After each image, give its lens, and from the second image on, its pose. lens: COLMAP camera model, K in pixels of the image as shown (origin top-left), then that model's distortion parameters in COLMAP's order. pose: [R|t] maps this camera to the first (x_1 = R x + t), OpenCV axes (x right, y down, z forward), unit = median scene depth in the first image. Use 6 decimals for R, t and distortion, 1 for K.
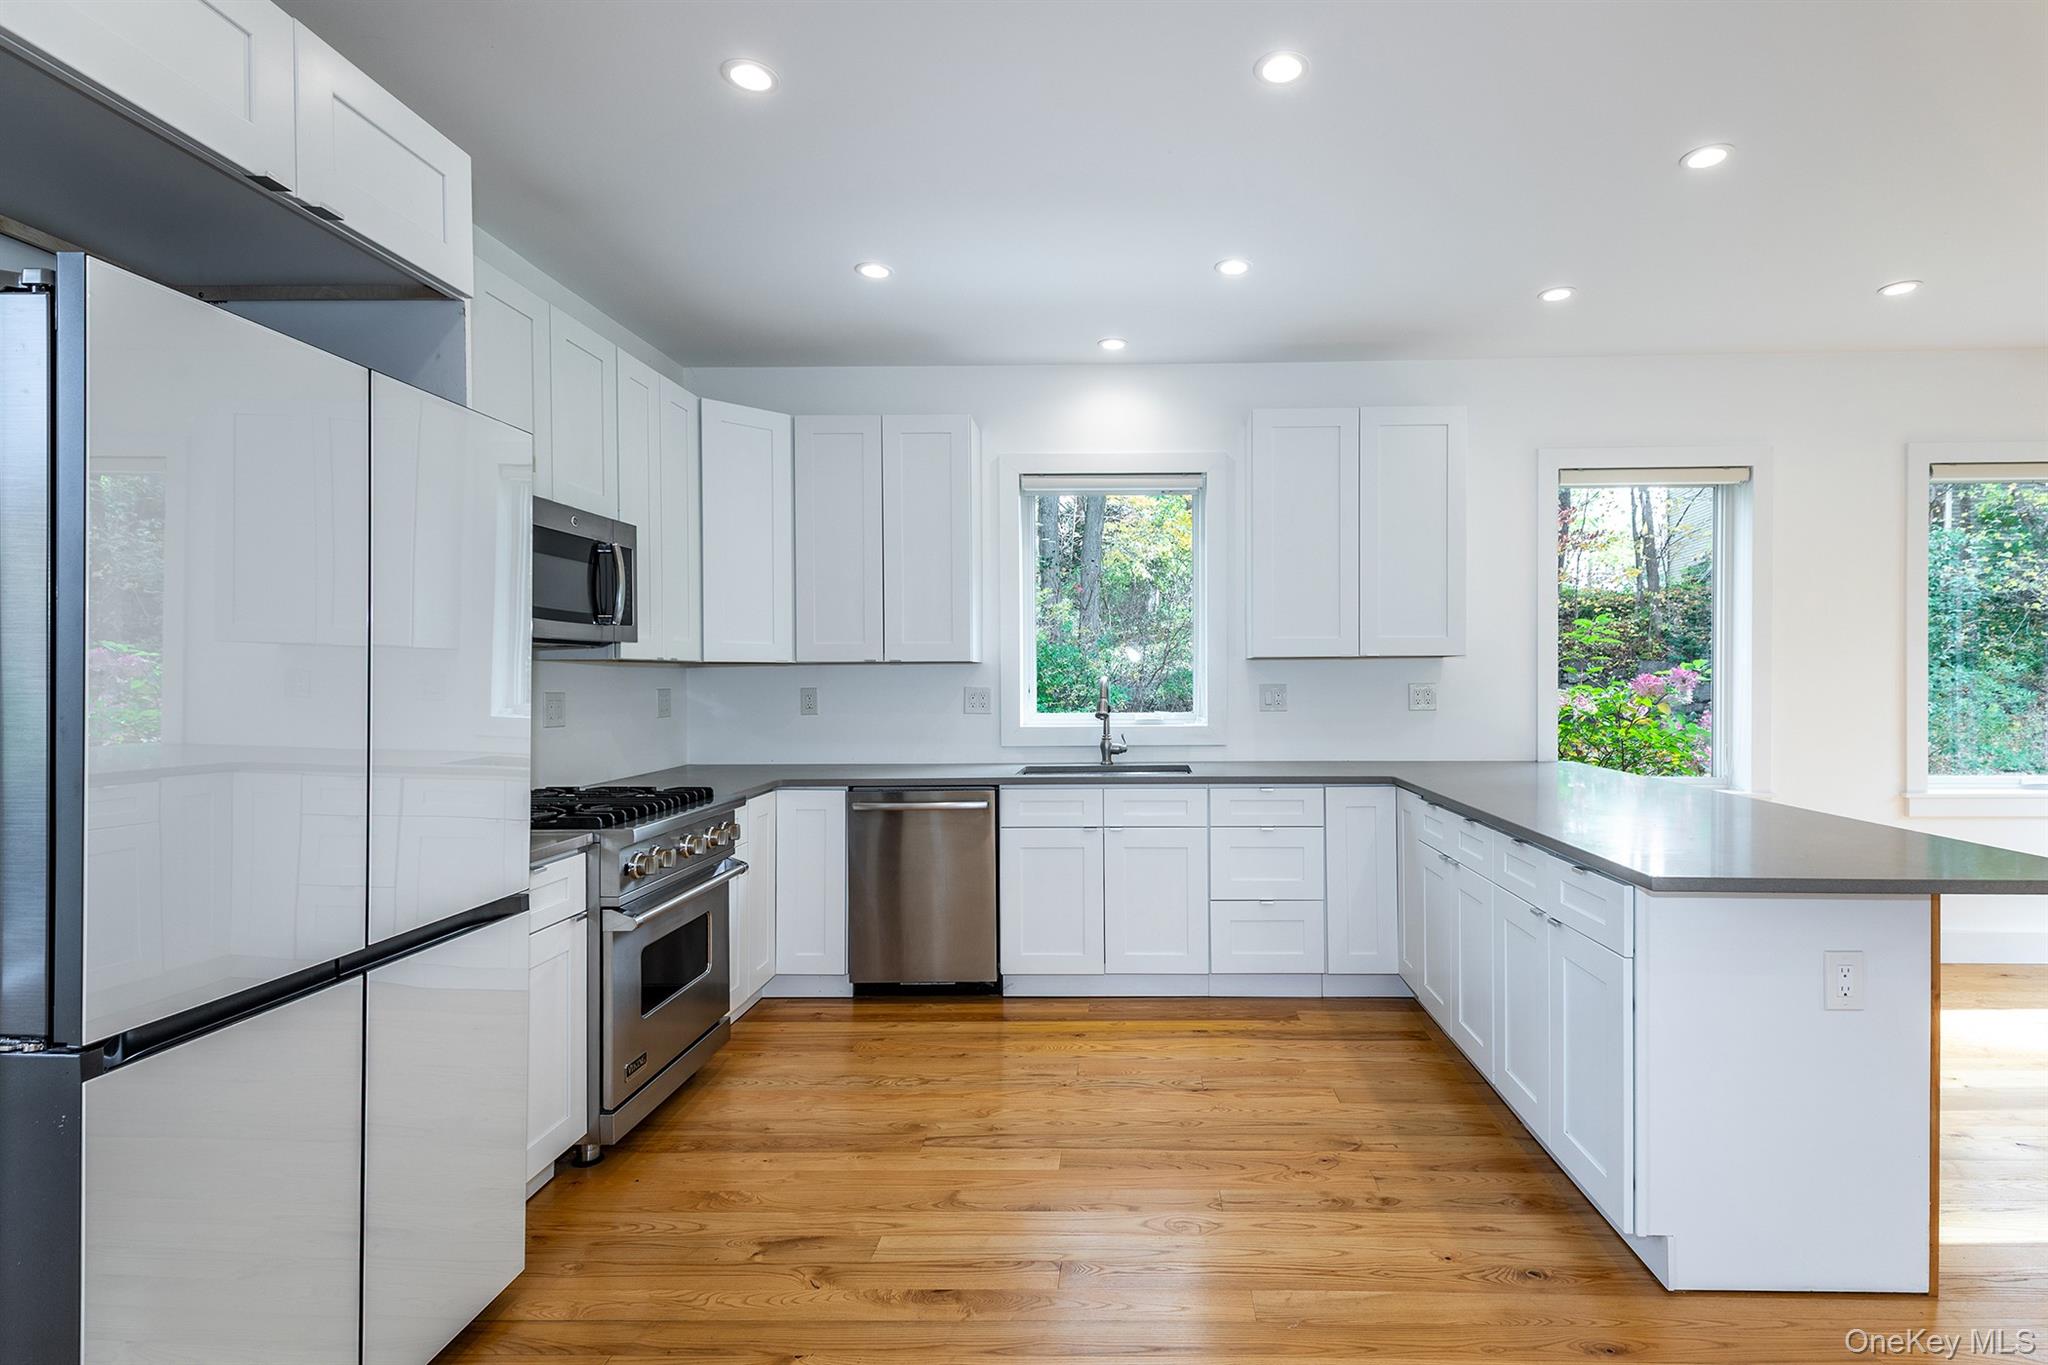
lens RADIAL K [[990.4, 0, 1109.9], [0, 990.4, 677.4], [0, 0, 1]] dist [0.002235, 0.000233]
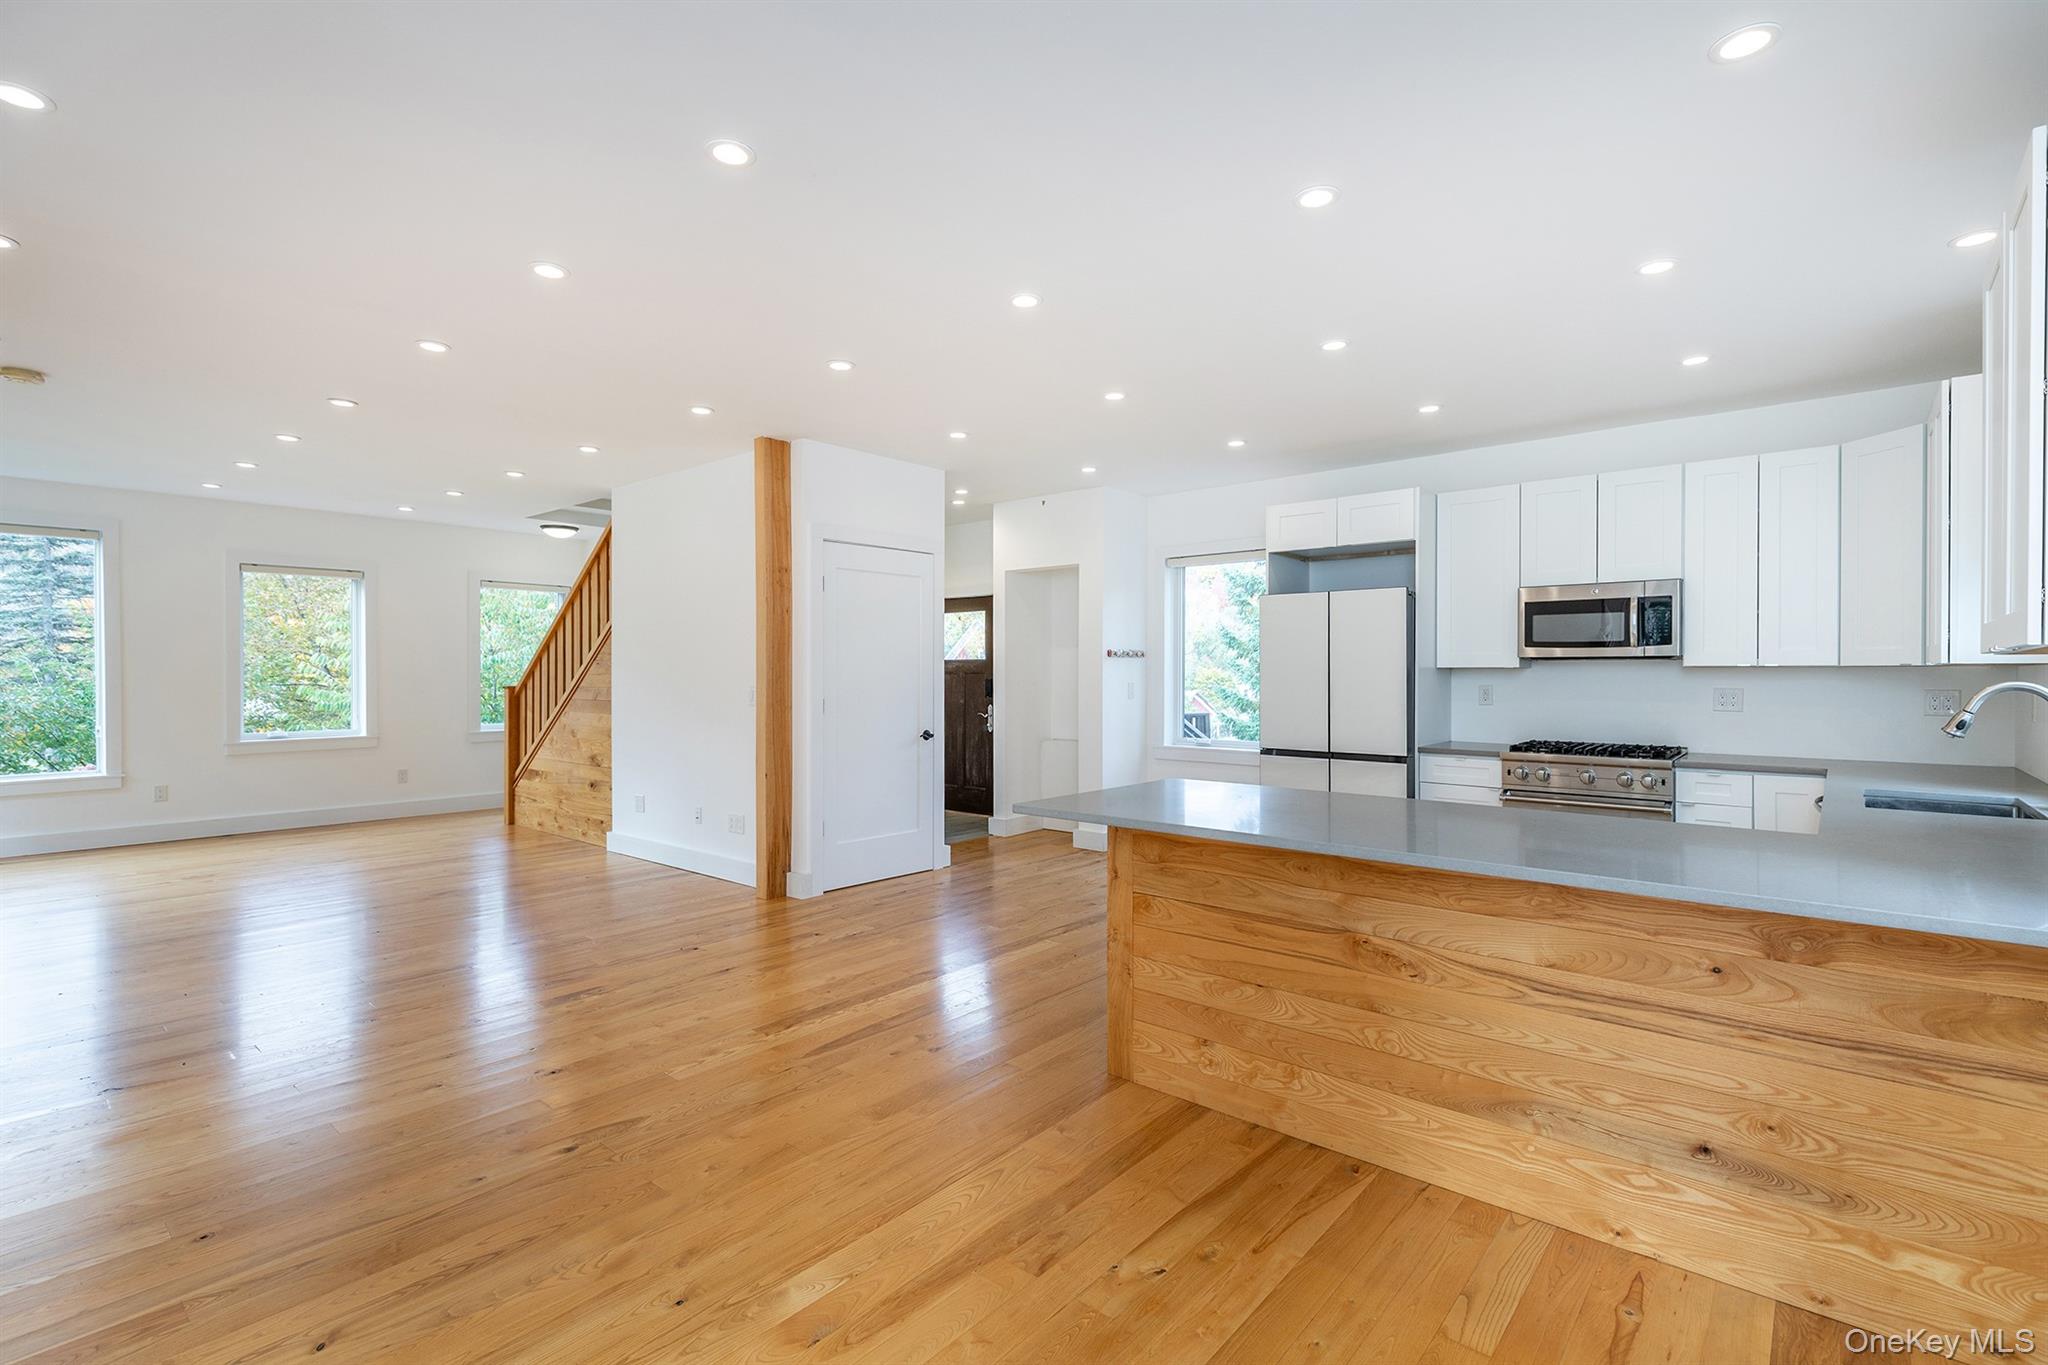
lens RADIAL K [[934.5, 0, 1021.3], [0, 934.5, 685.9], [0, 0, 1]] dist [0.029244, -0.014935]
pose [[-0.628946, 0.008097, -0.777407, 1.098868], [-0.002039, 0.999925, 0.012064, -0.002648], [0.777446, 0.009173, -0.628882, 0.958254]]
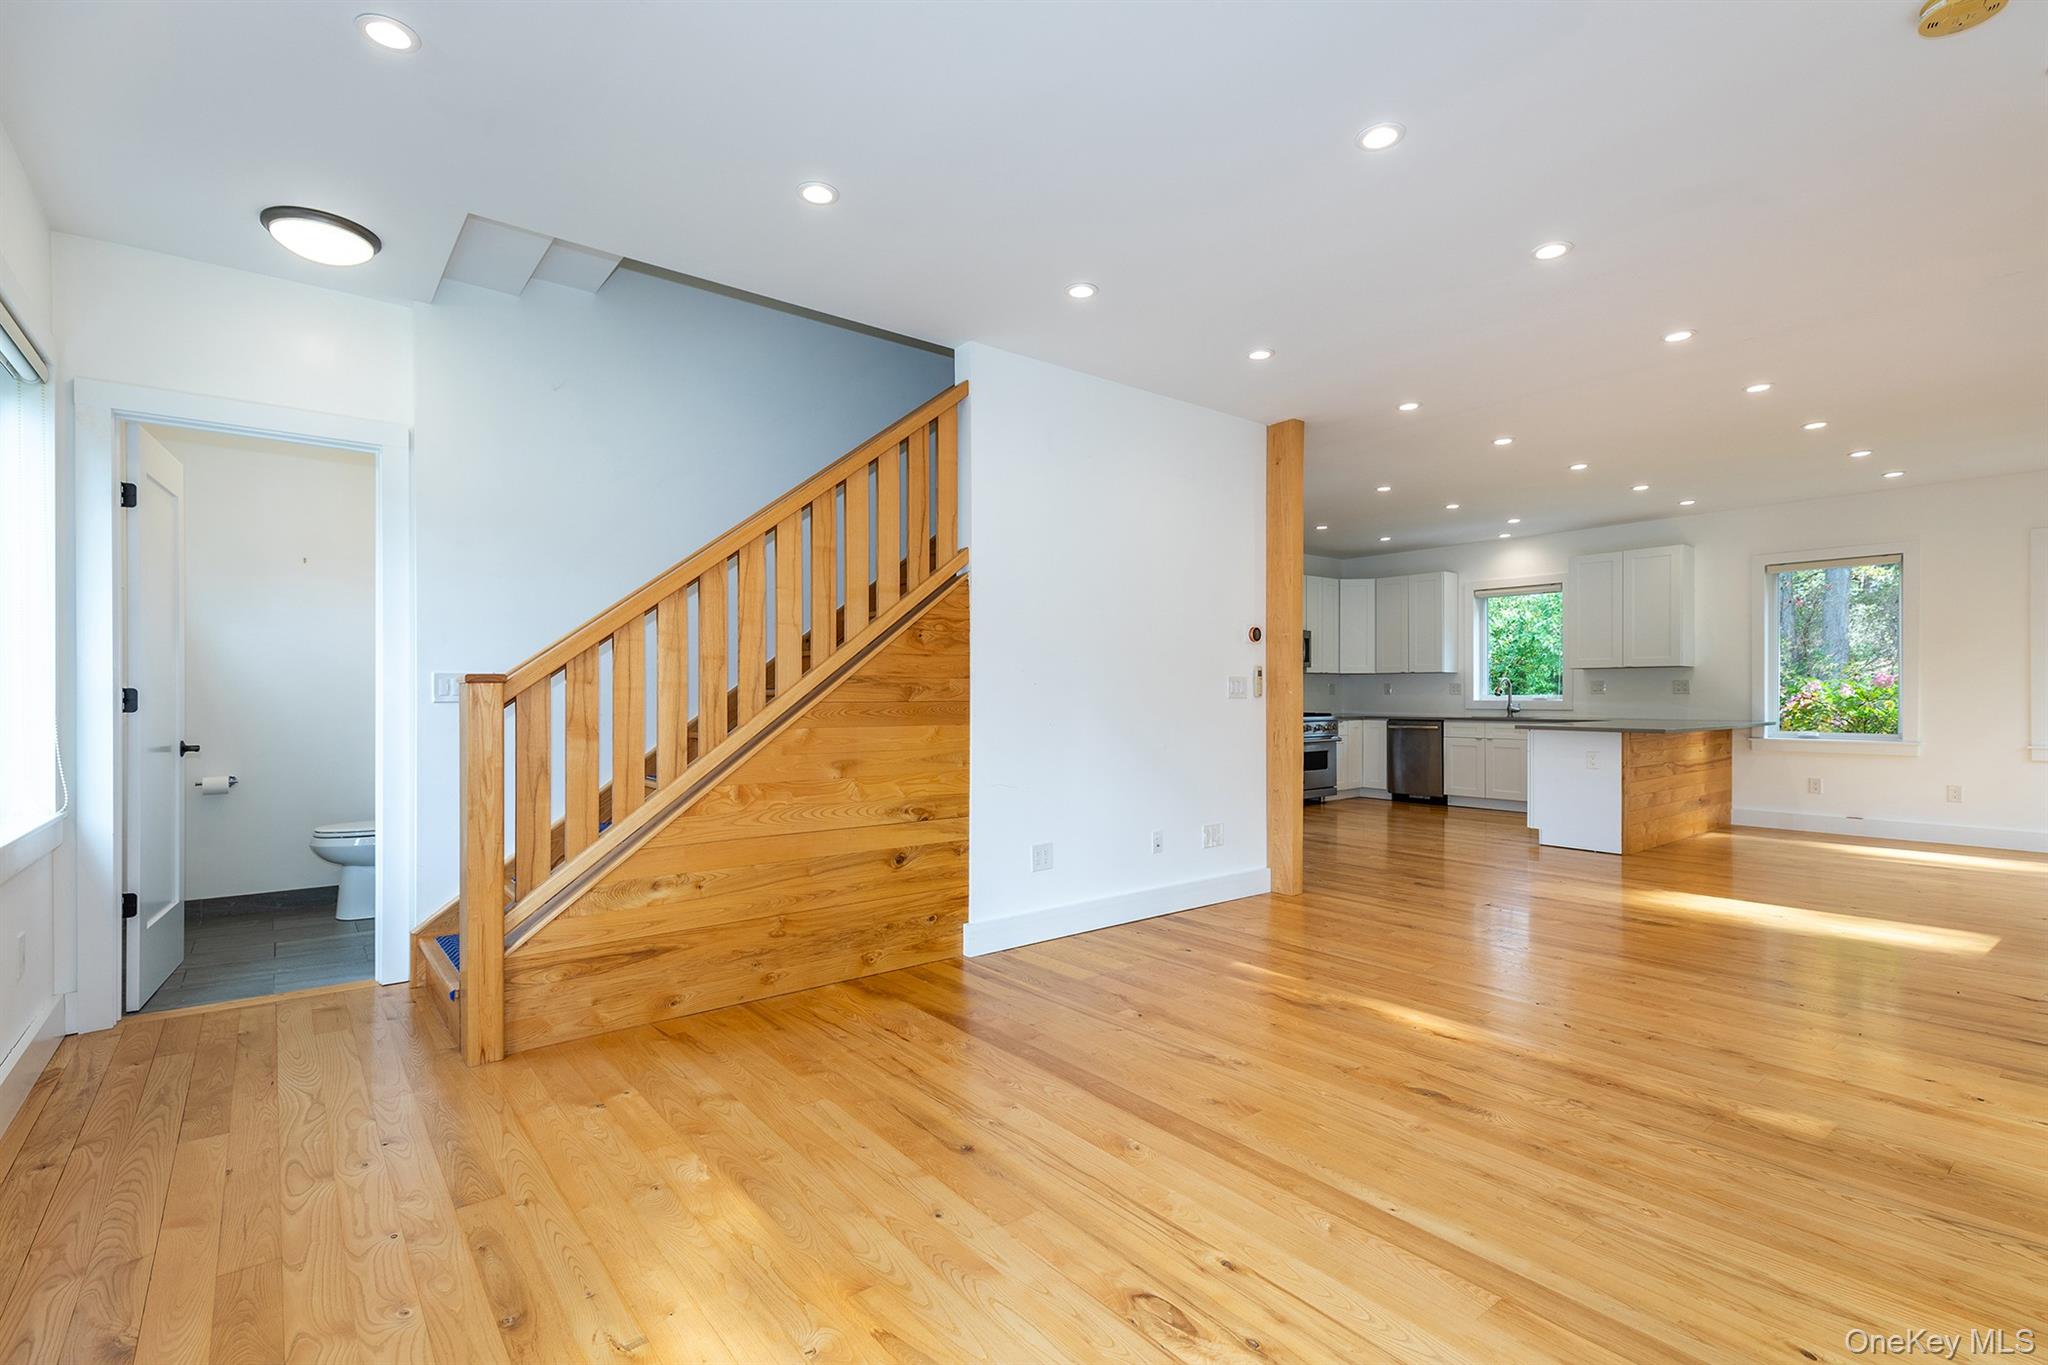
lens RADIAL K [[934.5, 0, 1021.3], [0, 934.5, 685.9], [0, 0, 1]] dist [0.029244, -0.014935]
pose [[0.641805, -0.003010, -0.766862, 1.052287], [-0.002364, 0.999980, -0.005903, 0.036847], [0.766864, 0.005601, 0.641785, -1.399765]]
